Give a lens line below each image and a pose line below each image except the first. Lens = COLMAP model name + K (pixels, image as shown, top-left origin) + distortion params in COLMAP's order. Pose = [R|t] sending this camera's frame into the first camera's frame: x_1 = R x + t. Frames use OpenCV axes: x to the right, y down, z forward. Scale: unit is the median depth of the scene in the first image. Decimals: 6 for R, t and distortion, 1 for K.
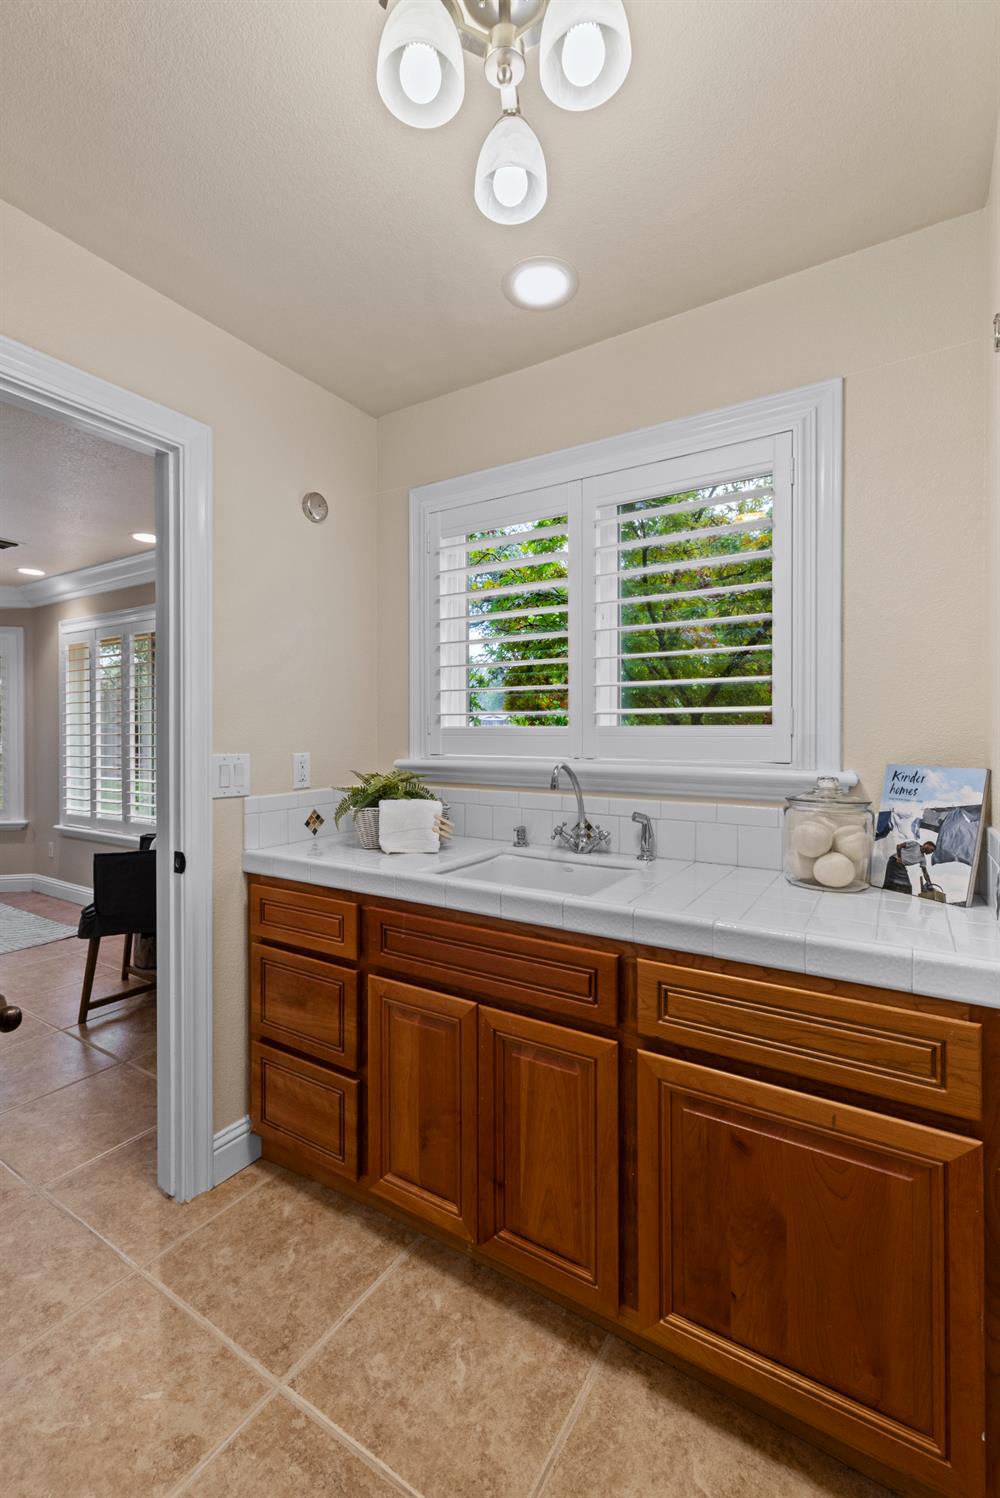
lens RADIAL K [[635.6, 0, 498.7], [0, 635.6, 738.5], [0, 0, 1]] dist [0.002723, 0.000167]
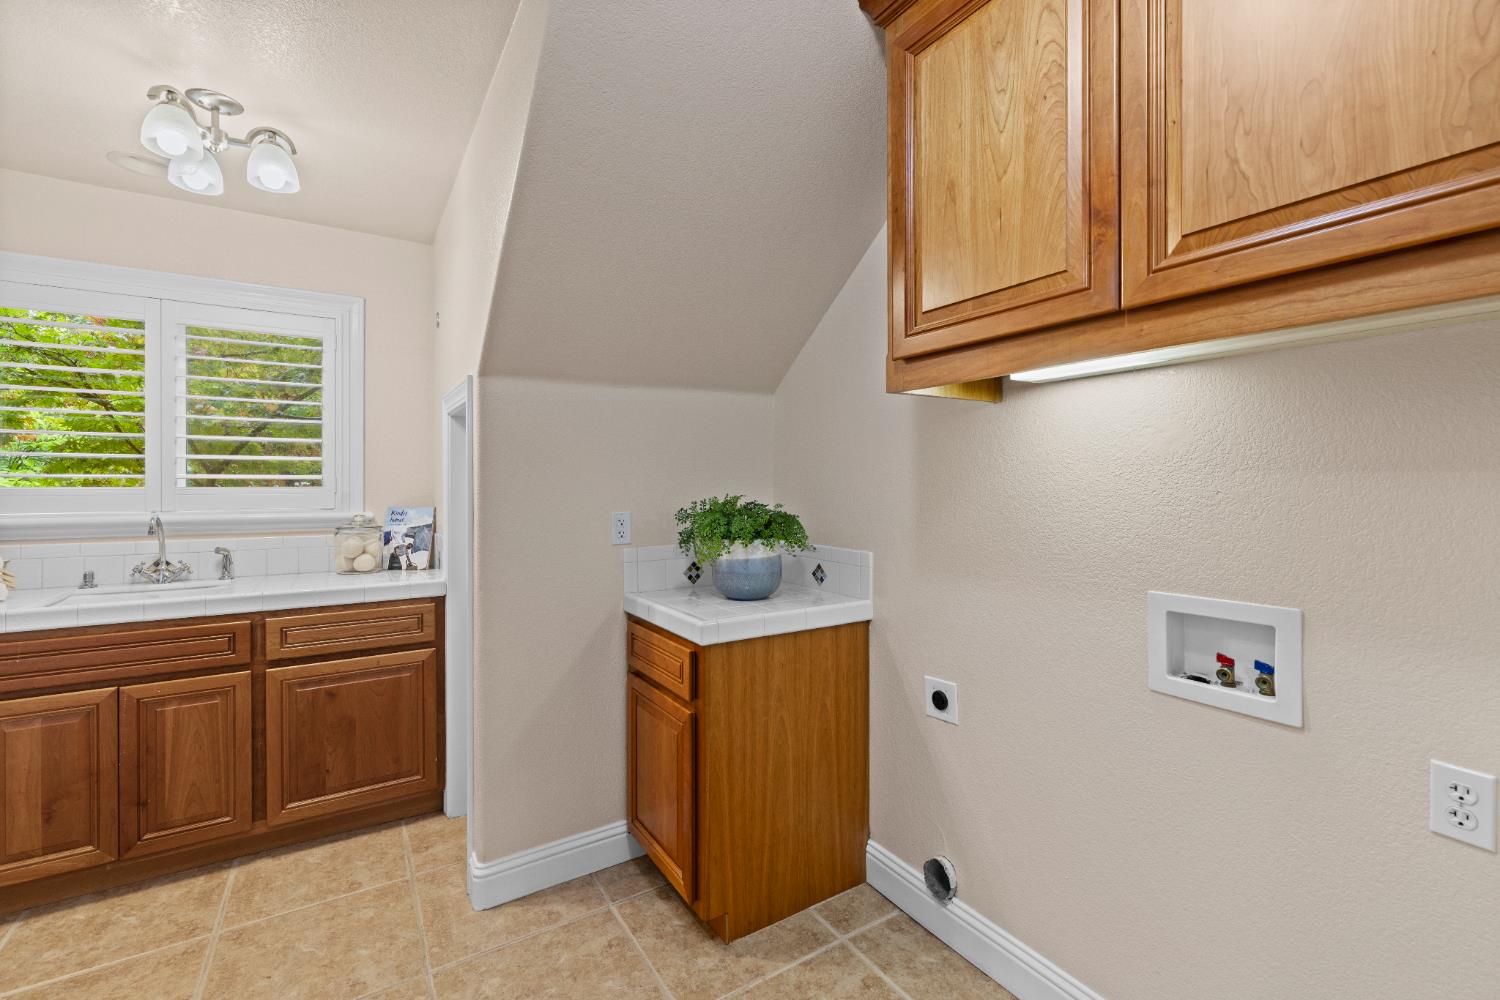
lens RADIAL K [[636.4, 0, 749.6], [0, 636.4, 486.6], [0, 0, 1]] dist [0.002723, 0.000167]
pose [[0.424511, -0.005602, 0.905405, -0.726422], [0.007009, 0.999971, 0.002900, -0.021279], [-0.905396, 0.005115, 0.424538, -0.879669]]
